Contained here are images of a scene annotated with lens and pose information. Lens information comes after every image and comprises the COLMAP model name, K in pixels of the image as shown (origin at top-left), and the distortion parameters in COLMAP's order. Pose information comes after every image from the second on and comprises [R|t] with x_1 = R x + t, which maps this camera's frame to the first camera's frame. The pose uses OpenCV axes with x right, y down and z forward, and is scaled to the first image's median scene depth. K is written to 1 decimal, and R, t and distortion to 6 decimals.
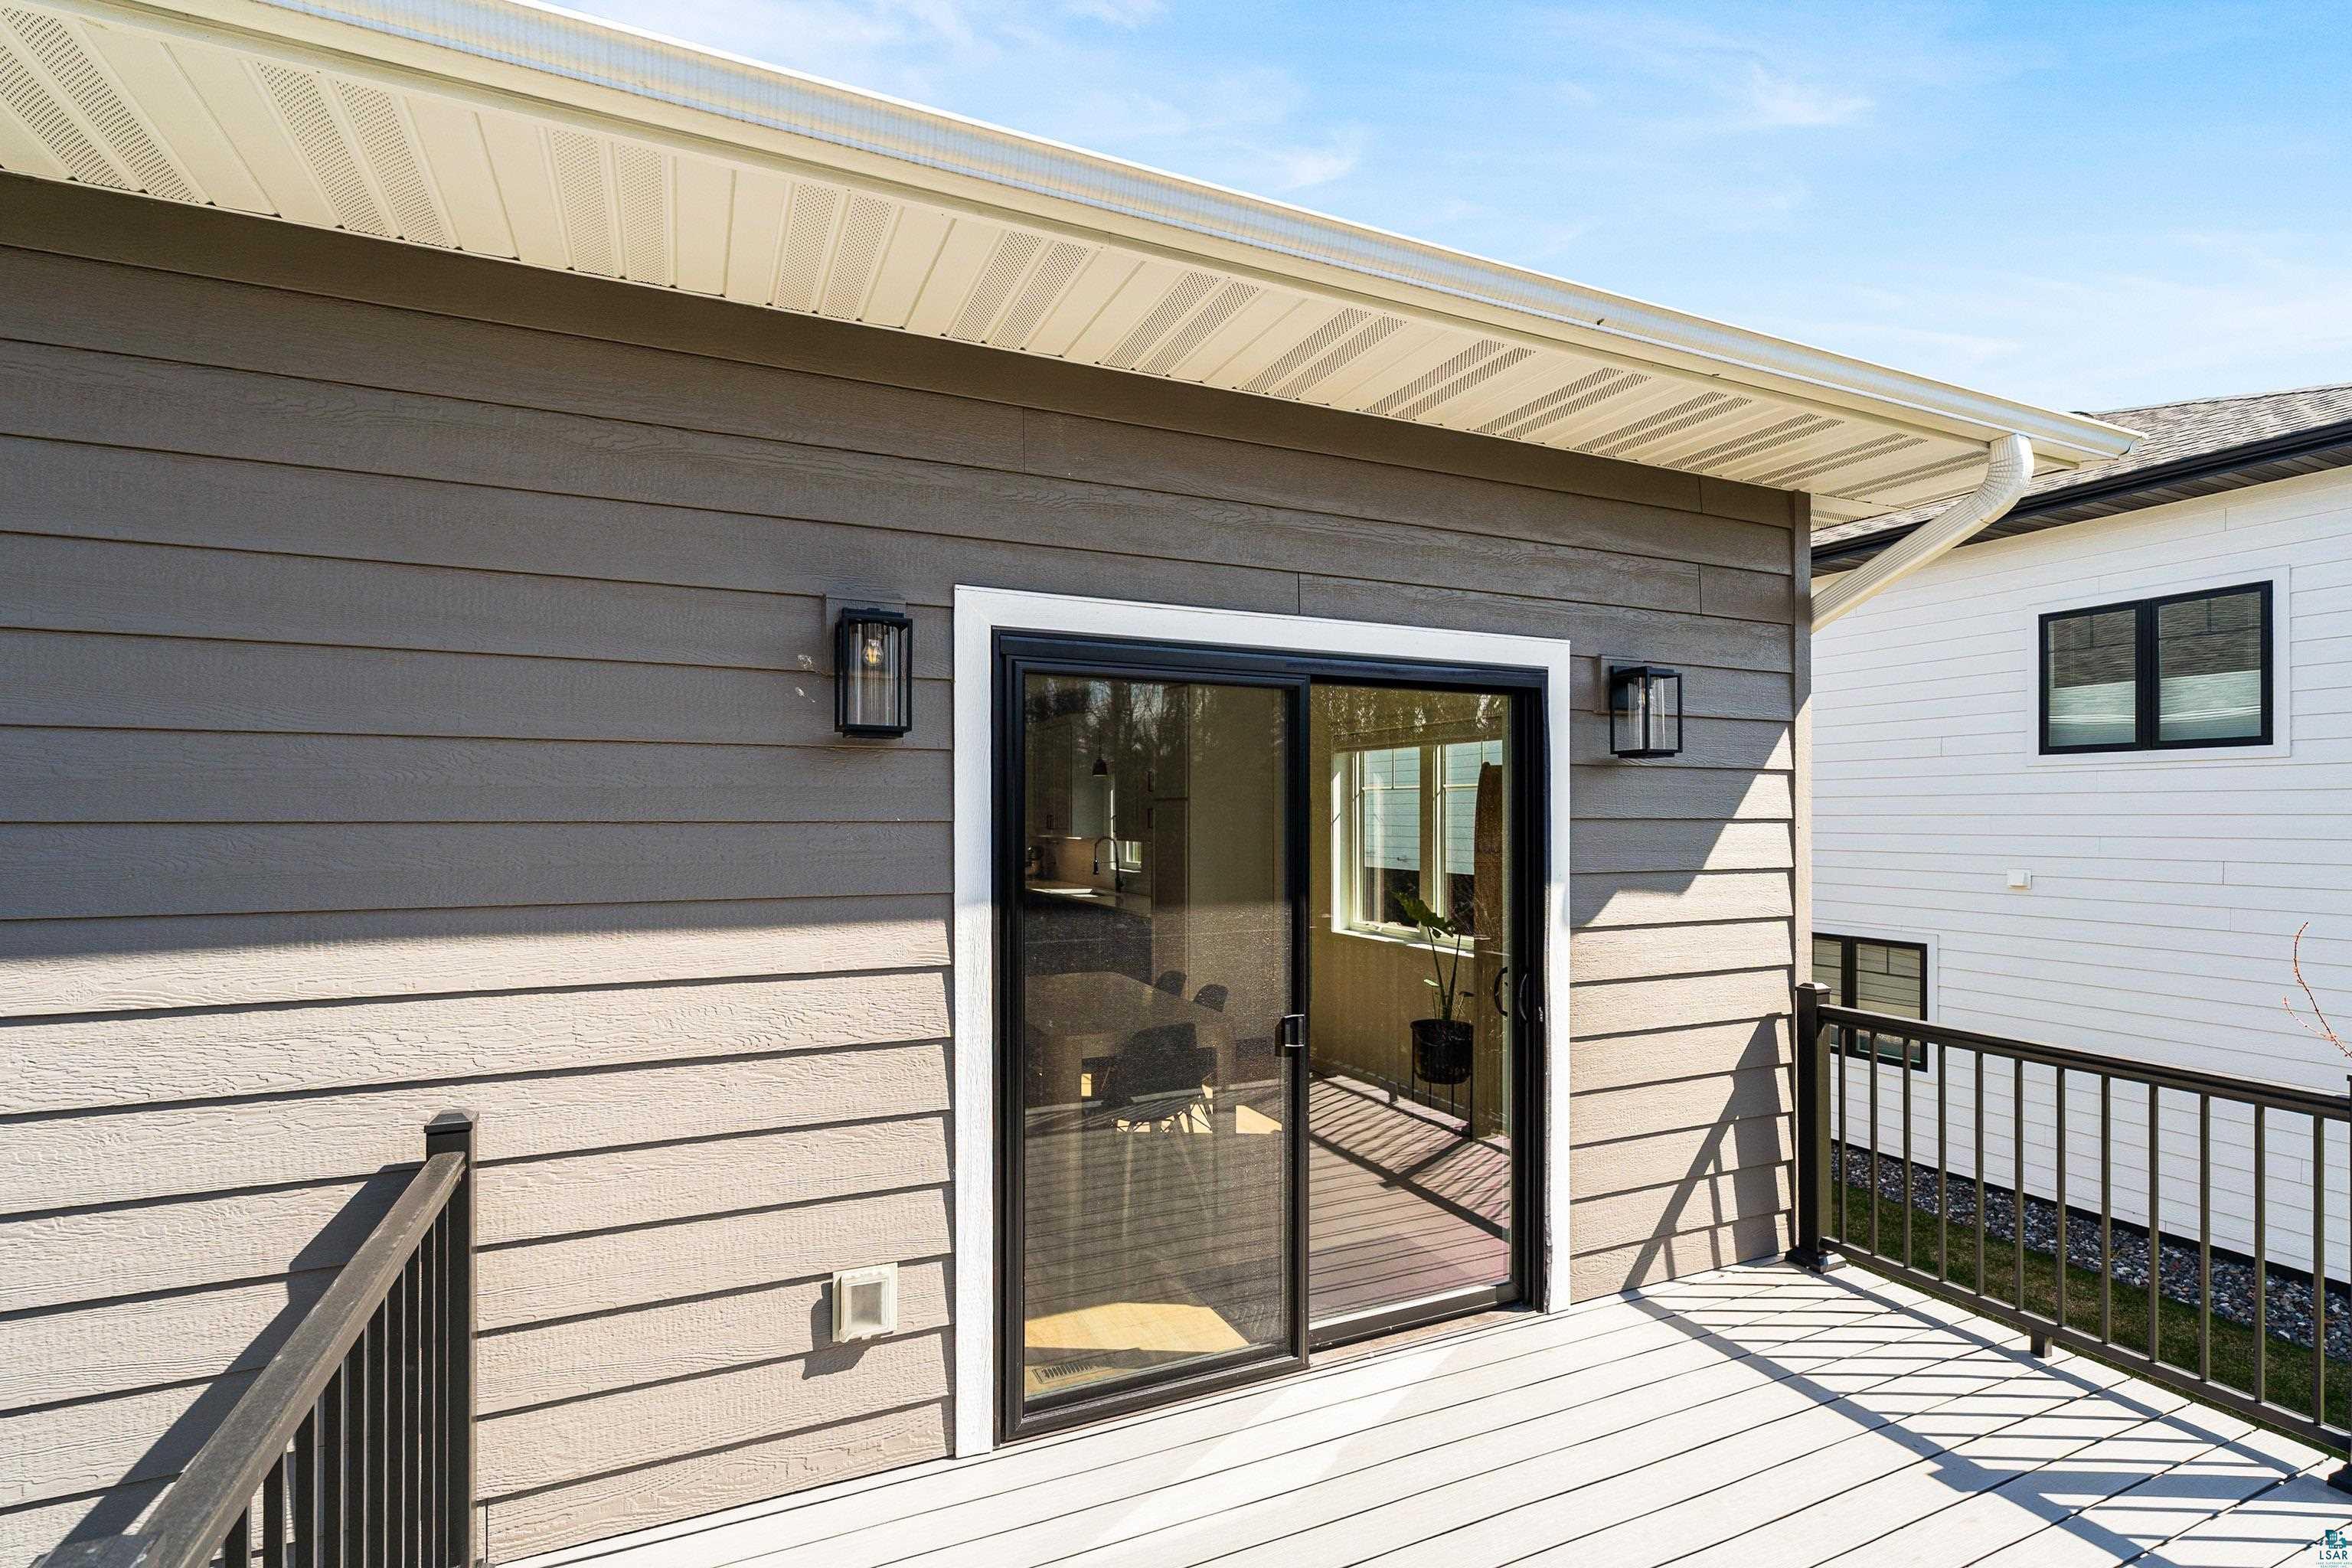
lens RADIAL K [[1081.5, 0, 1165.5], [0, 1081.5, 818.5], [0, 0, 1]] dist [-0.000785, 0.000017]
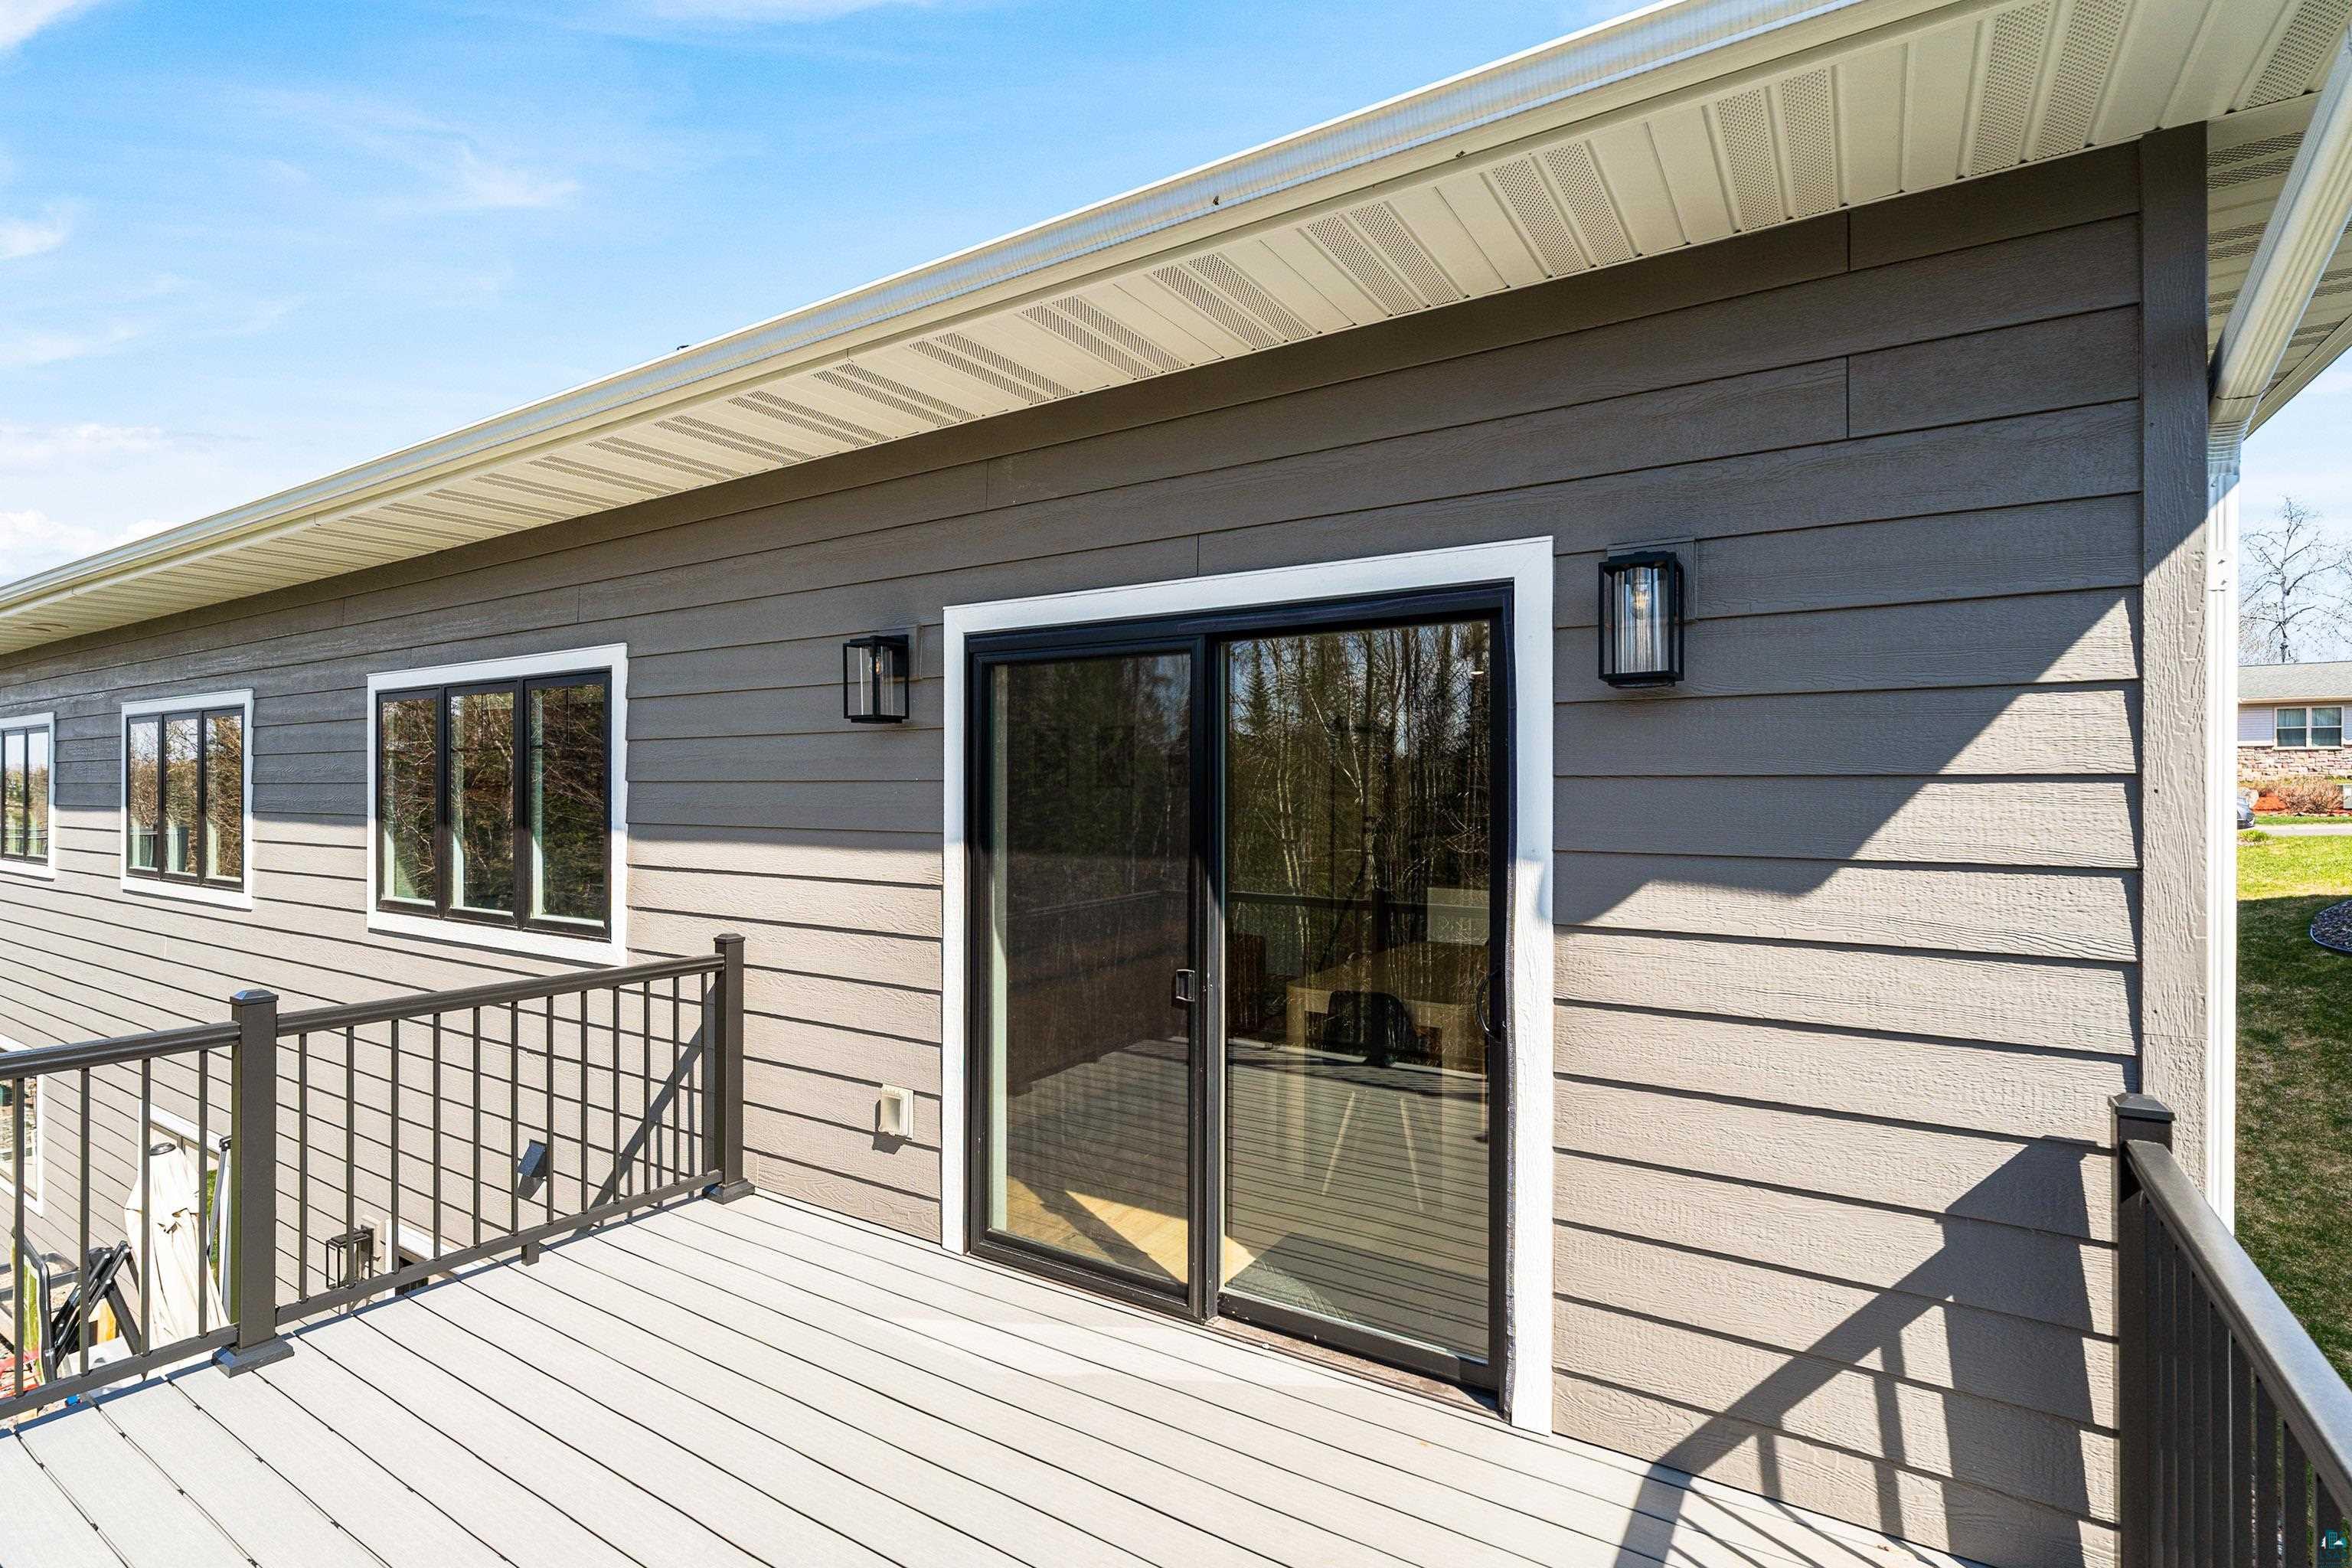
lens RADIAL K [[1081.5, 0, 1182.4], [0, 1081.5, 780.4], [0, 0, 1]] dist [-0.000785, 0.000017]
pose [[0.557282, 0.000908, -0.830323, 0.830610], [0.004907, 0.999978, 0.004387, -0.001356], [0.830309, -0.006519, 0.557265, 0.371489]]
